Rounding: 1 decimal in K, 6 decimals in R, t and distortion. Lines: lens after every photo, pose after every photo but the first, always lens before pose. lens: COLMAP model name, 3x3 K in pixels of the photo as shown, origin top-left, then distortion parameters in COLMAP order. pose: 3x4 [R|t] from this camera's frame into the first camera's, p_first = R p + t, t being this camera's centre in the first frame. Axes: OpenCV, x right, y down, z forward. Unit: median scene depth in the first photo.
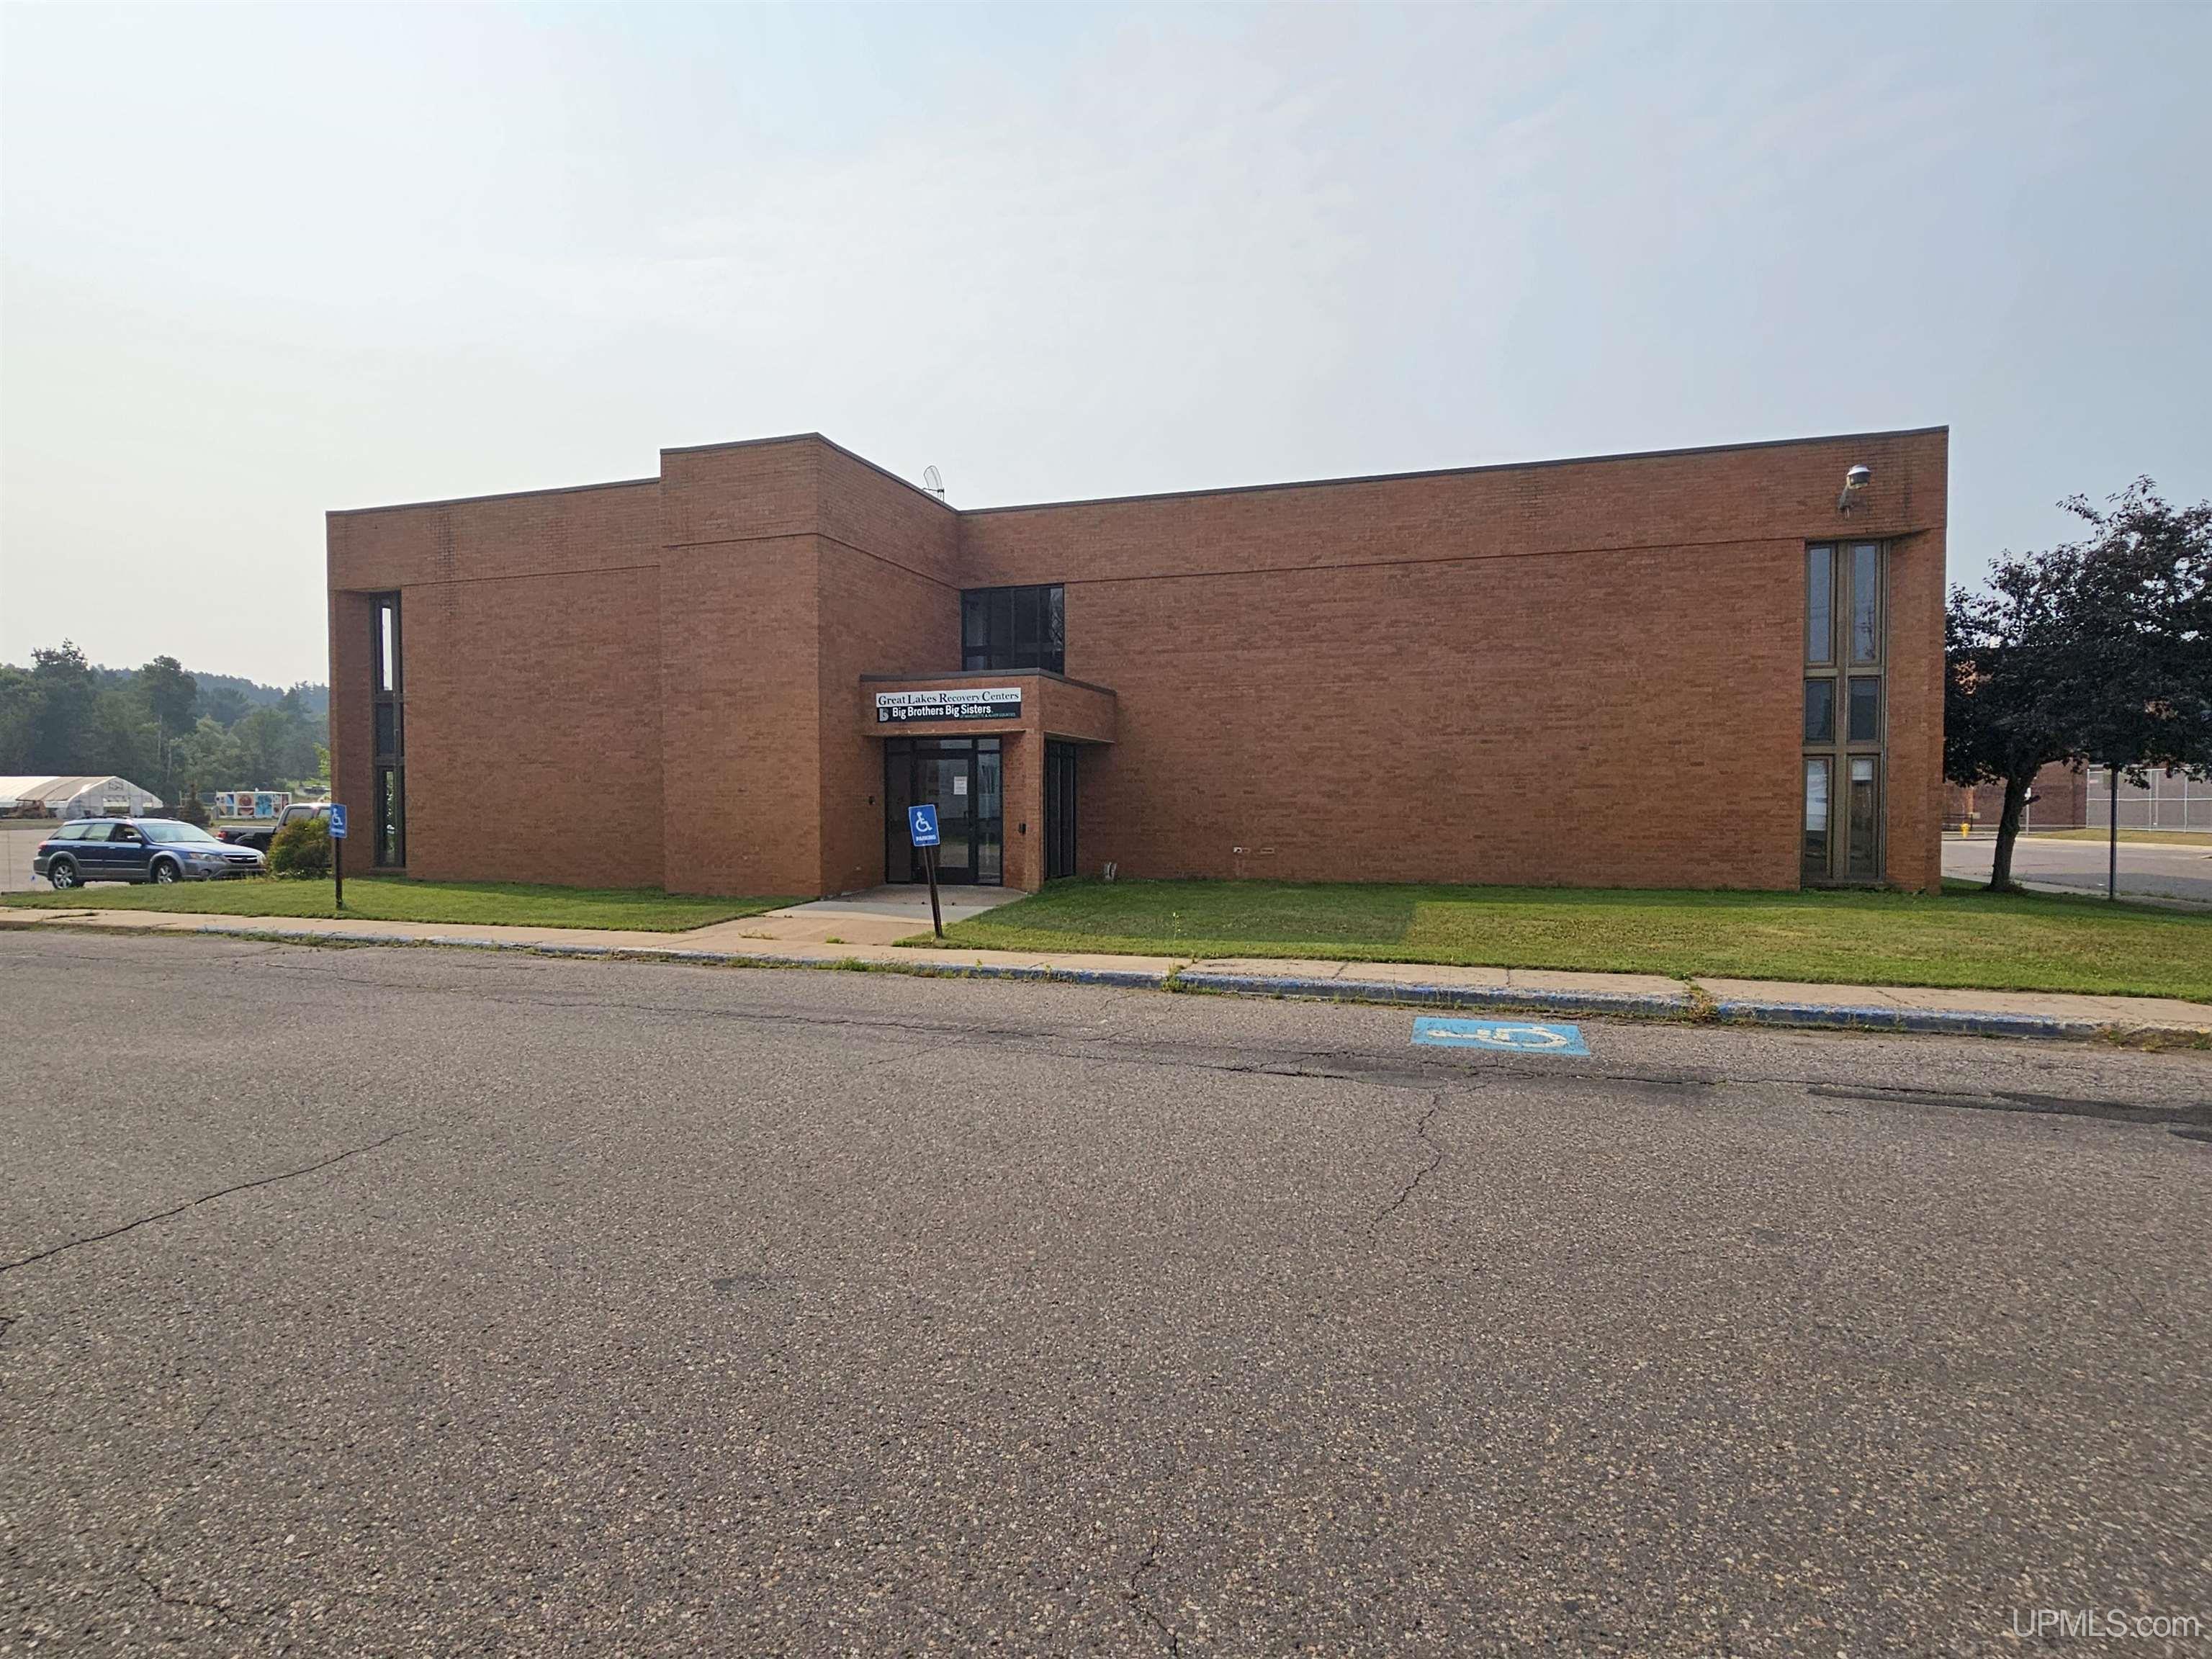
lens RADIAL K [[1192.4, 0, 1105.0], [0, 1192.4, 825.3], [0, 0, 1]] dist [0.000449, 0.000305]
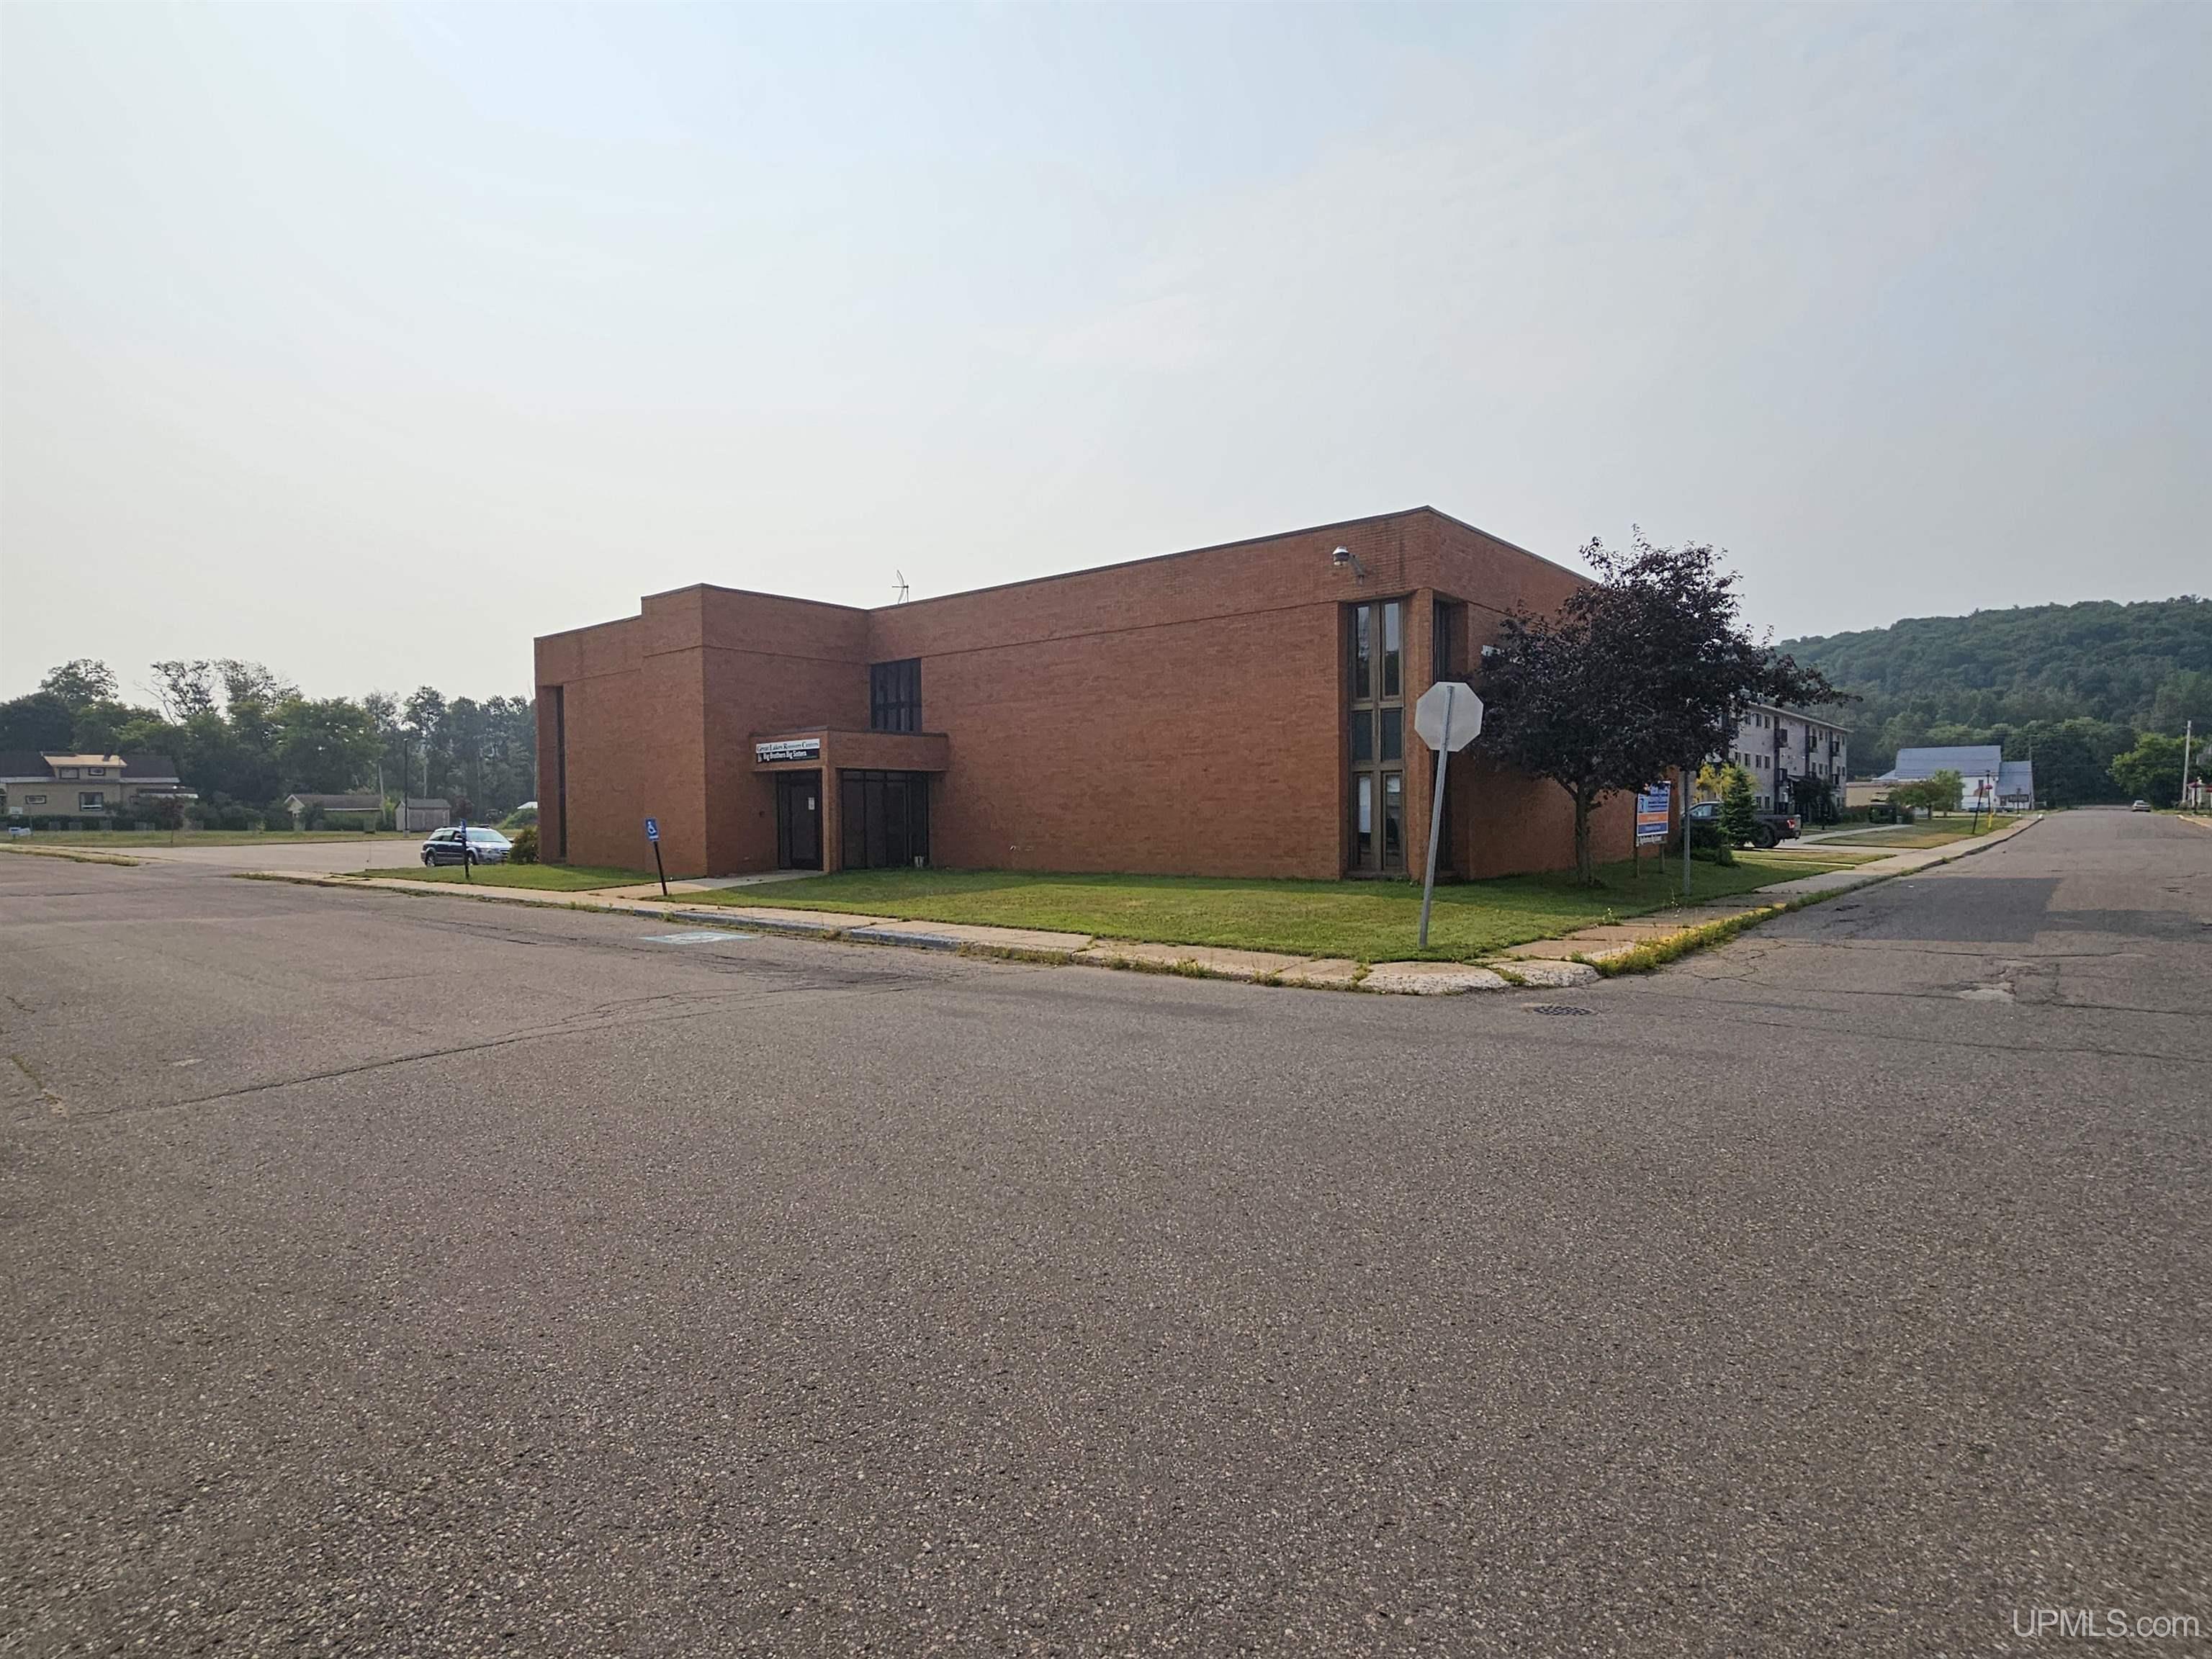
lens RADIAL K [[1192.4, 0, 1113.4], [0, 1192.4, 827.4], [0, 0, 1]] dist [0.000449, 0.000305]
pose [[0.927592, -0.002981, -0.373584, 0.797045], [0.001855, 0.999993, -0.003374, 0.002269], [0.373591, 0.002437, 0.927590, -0.247165]]
